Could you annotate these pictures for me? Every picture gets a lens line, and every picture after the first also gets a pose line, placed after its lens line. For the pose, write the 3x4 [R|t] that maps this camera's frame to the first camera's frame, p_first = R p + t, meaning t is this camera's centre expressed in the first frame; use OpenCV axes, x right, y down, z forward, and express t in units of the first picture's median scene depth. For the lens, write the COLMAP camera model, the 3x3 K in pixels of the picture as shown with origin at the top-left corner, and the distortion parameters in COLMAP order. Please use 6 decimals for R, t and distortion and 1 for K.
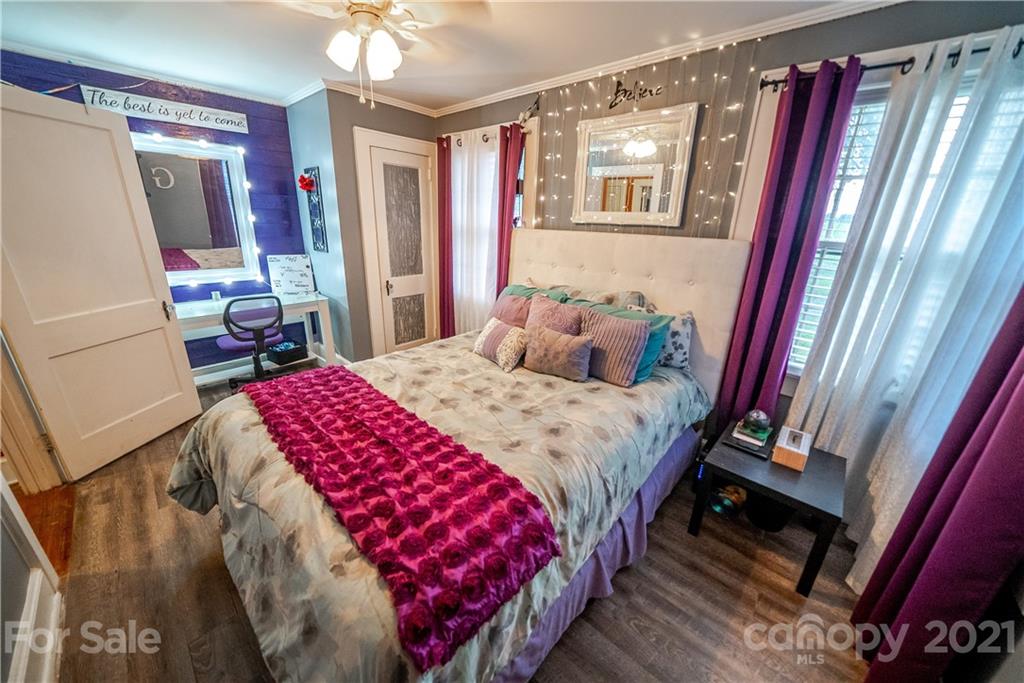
lens RADIAL K [[356.3, 0, 512.1], [0, 356.3, 340.9], [0, 0, 1]] dist [-0.021659, 0.000661]
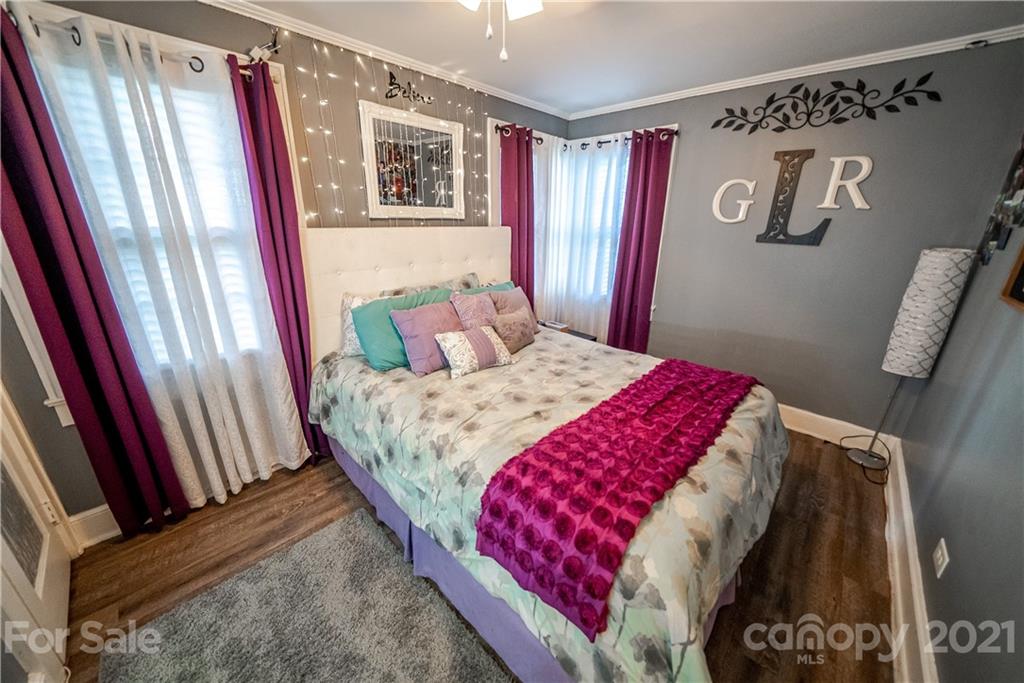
lens RADIAL K [[356.3, 0, 512.7], [0, 356.3, 343.0], [0, 0, 1]] dist [-0.021659, 0.000661]
pose [[0.034882, -0.358752, 0.932781, -0.987076], [0.308004, 0.891777, 0.331464, -0.320769], [-0.950746, 0.275738, 0.141604, 0.841623]]
